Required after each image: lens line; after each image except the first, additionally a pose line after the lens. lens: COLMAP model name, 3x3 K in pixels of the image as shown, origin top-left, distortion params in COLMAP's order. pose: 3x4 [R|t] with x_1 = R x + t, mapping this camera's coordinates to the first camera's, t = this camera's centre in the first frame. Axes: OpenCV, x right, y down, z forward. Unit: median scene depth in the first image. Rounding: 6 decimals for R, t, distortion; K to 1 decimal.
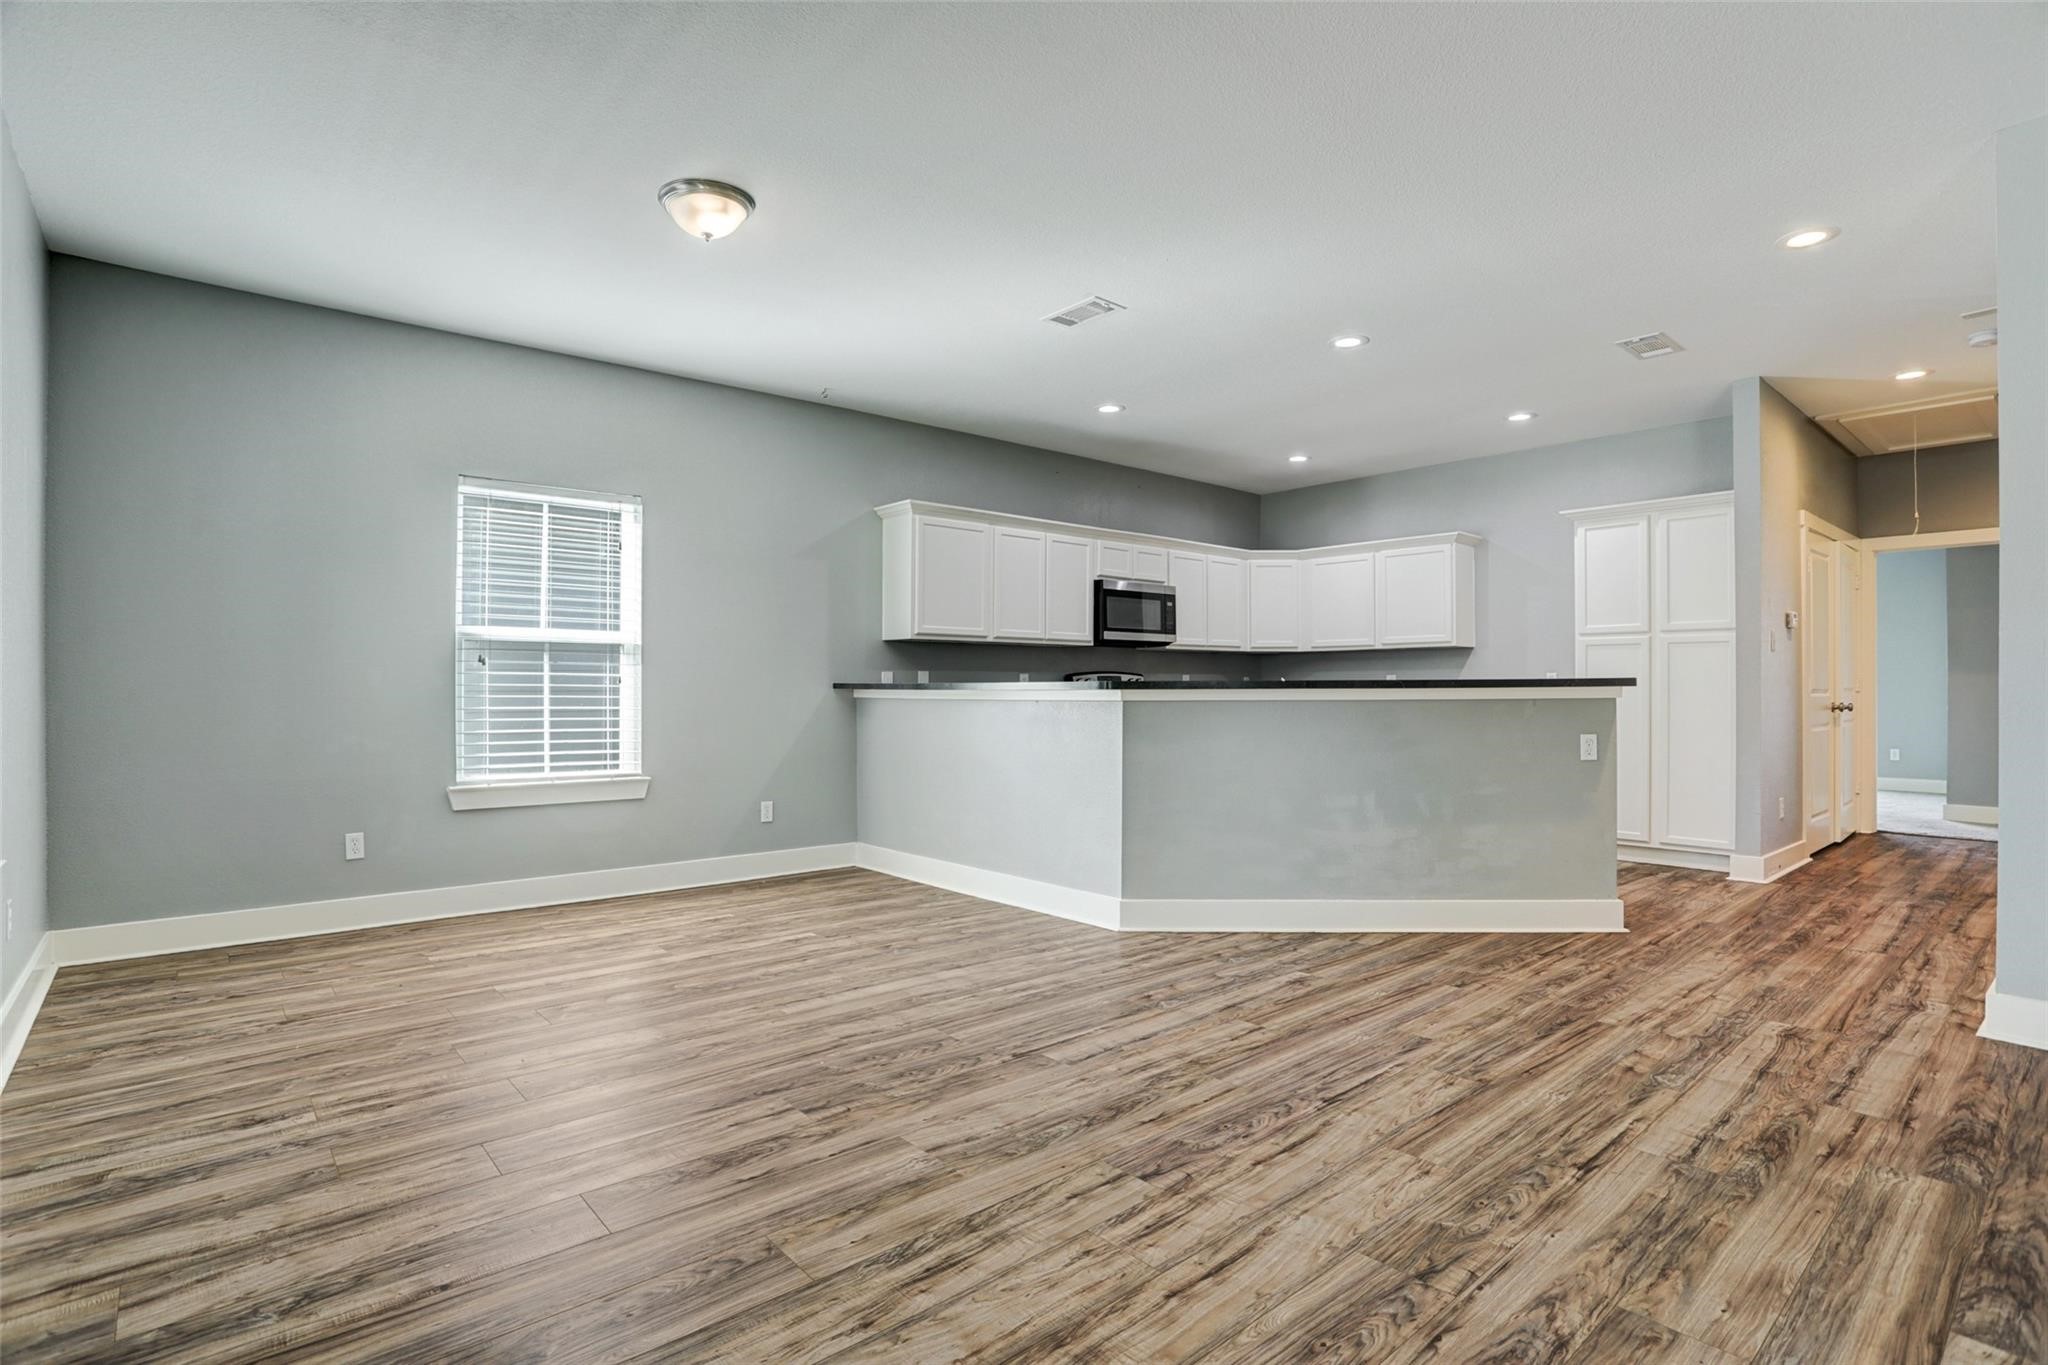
lens RADIAL K [[1029.1, 0, 1012.4], [0, 1029.1, 690.5], [0, 0, 1]] dist [-0.070127, 0.026002]
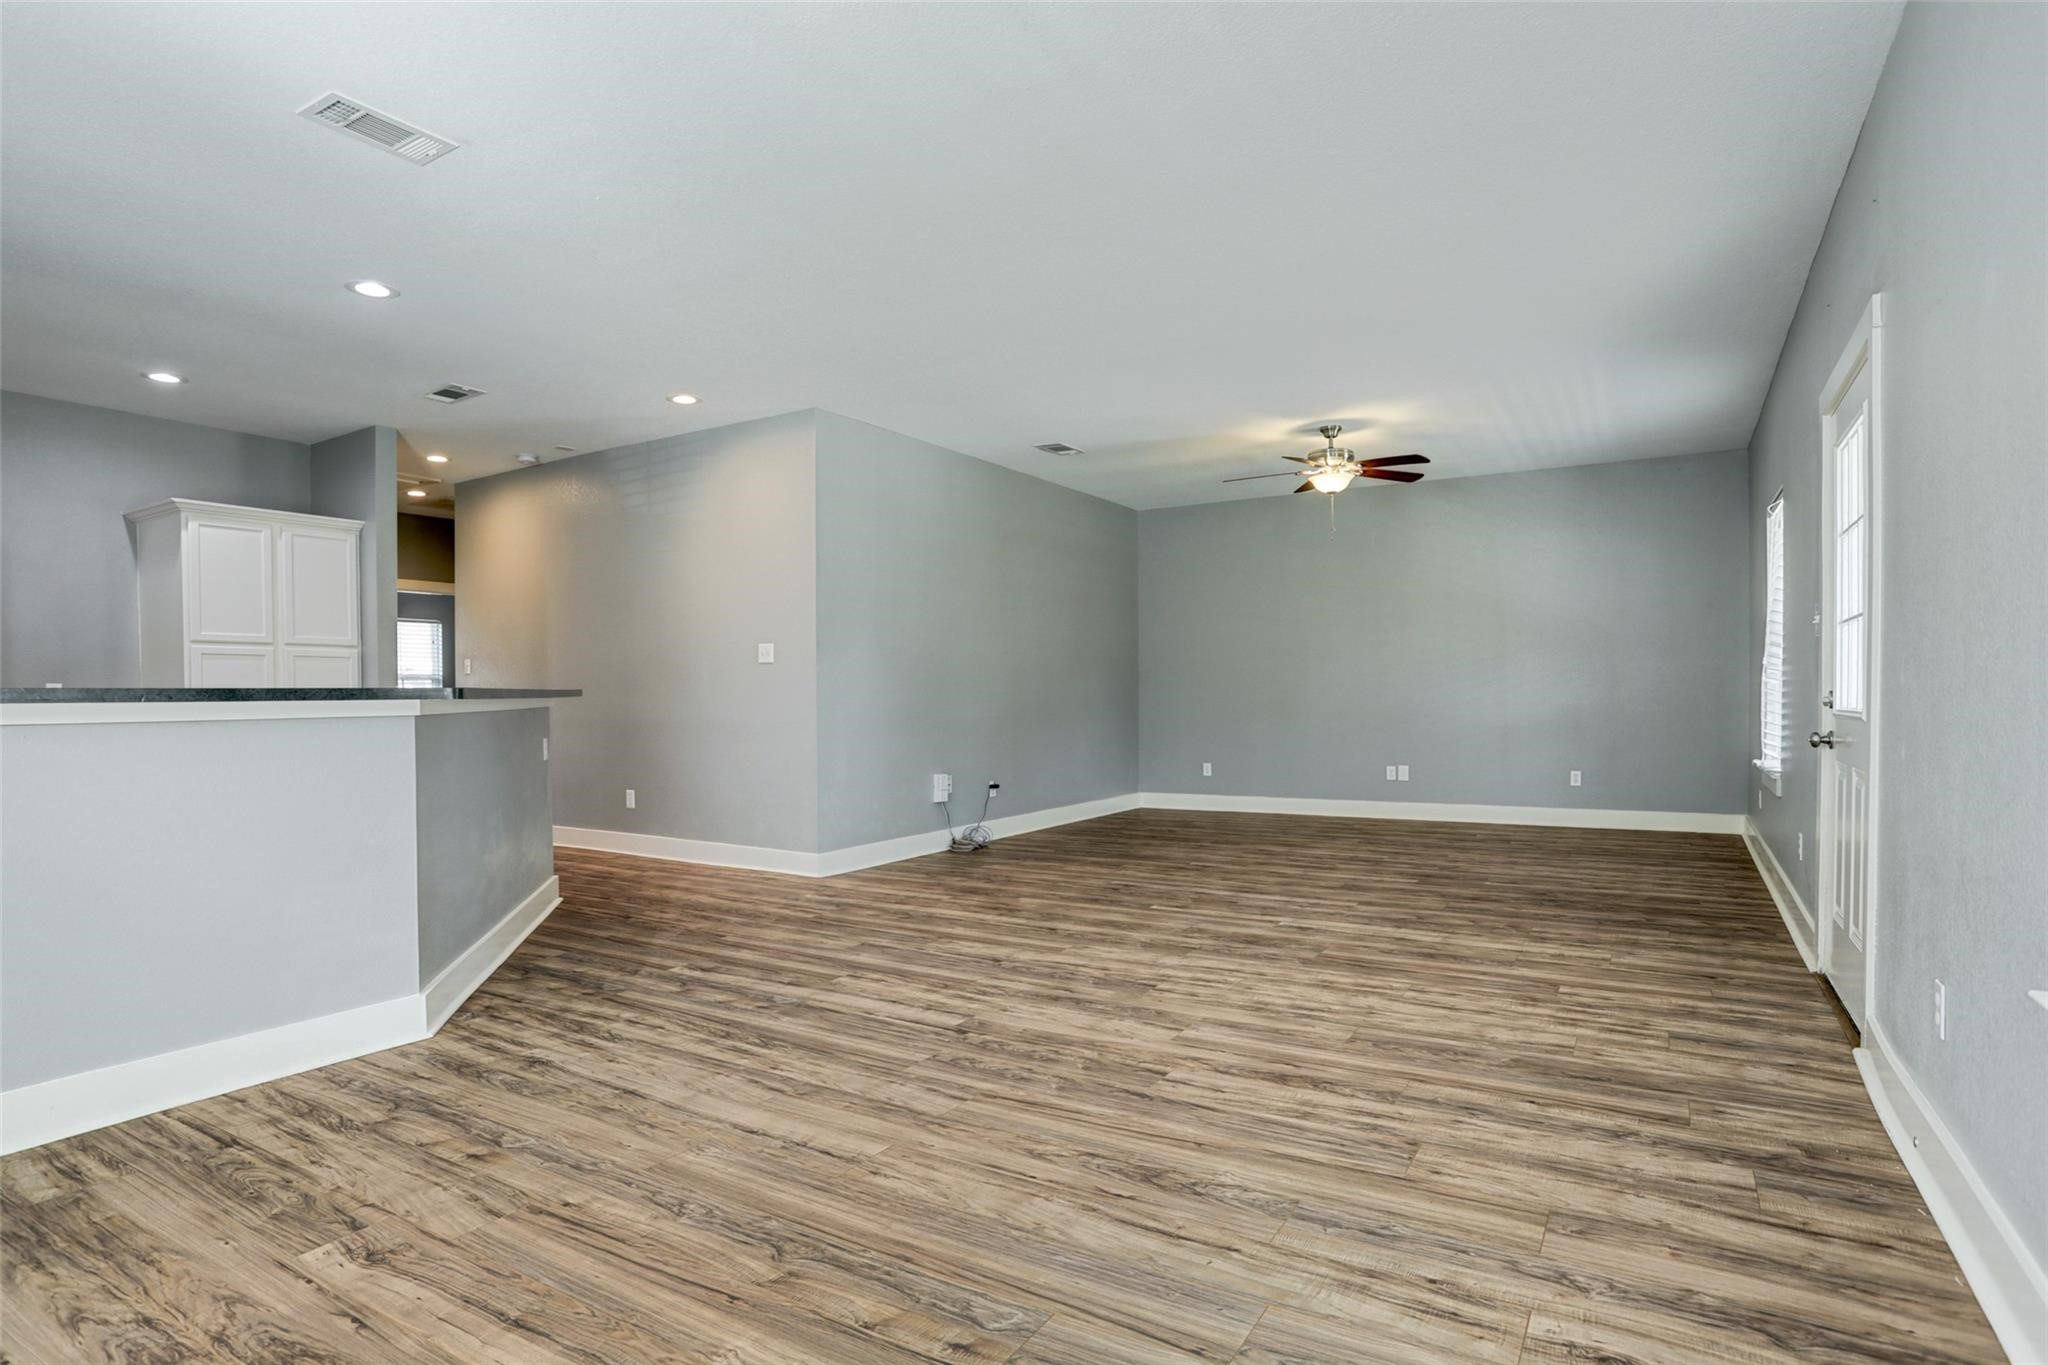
lens RADIAL K [[1029.1, 0, 1012.4], [0, 1029.1, 690.5], [0, 0, 1]] dist [-0.070127, 0.026002]
pose [[-0.293742, 0.009651, 0.955836, -0.800930], [0.008600, 0.999935, -0.007454, 0.009385], [-0.955846, 0.006031, -0.293806, 0.985312]]
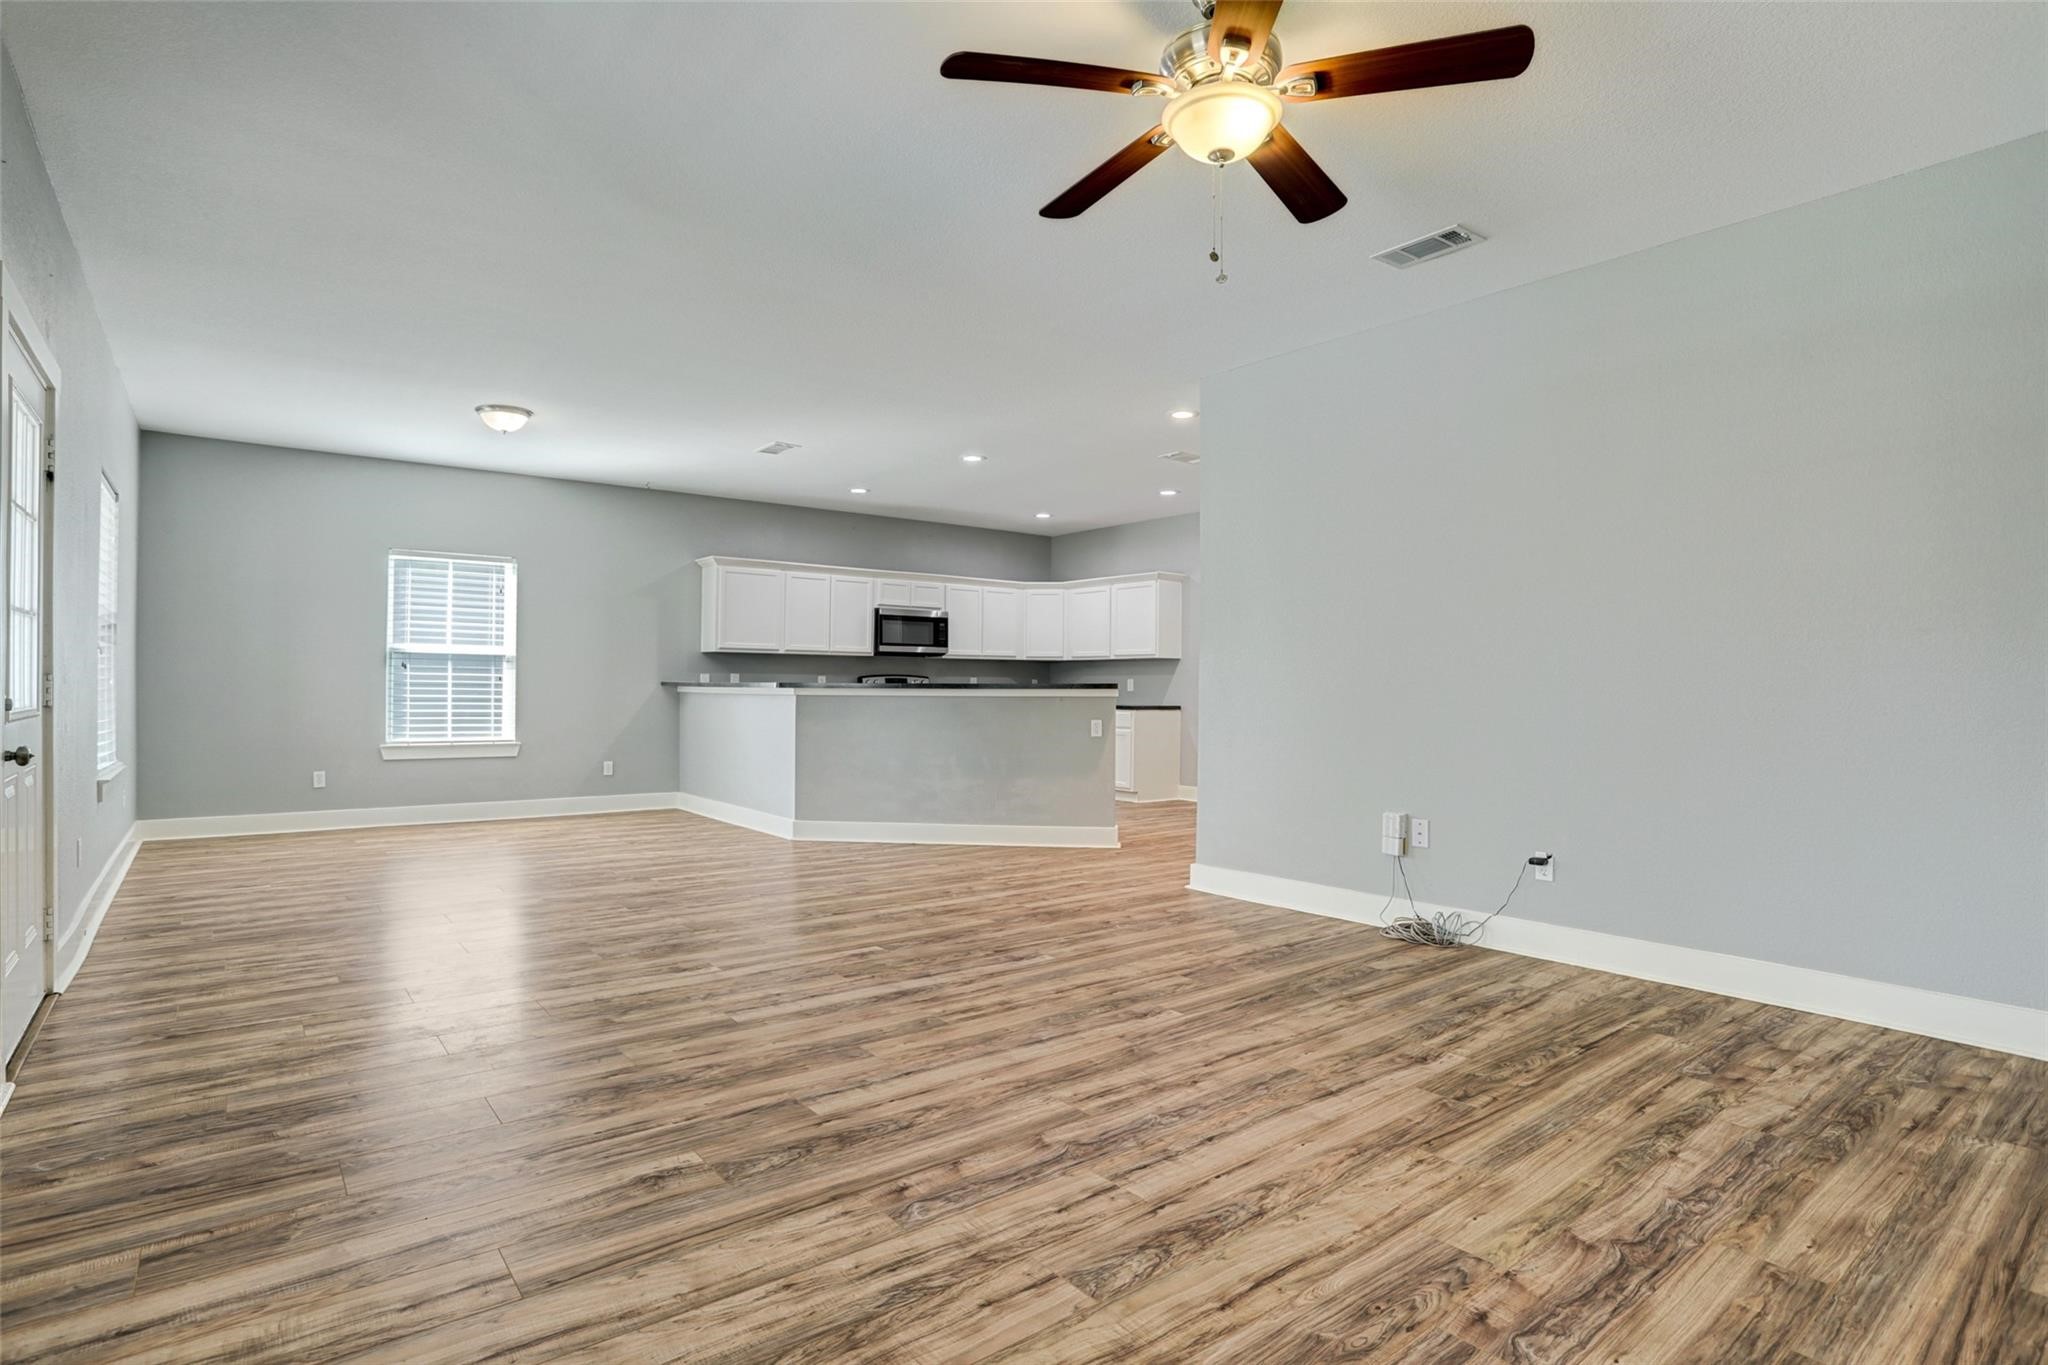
lens RADIAL K [[1048.6, 0, 1024.0], [0, 1048.6, 682.5], [0, 0, 1]] dist [-0.032116, -0.000662]
pose [[0.999297, 0.009523, -0.036263, 0.615558], [-0.009796, 0.999925, -0.007364, -0.000623], [0.036190, 0.007714, 0.999315, -0.714990]]
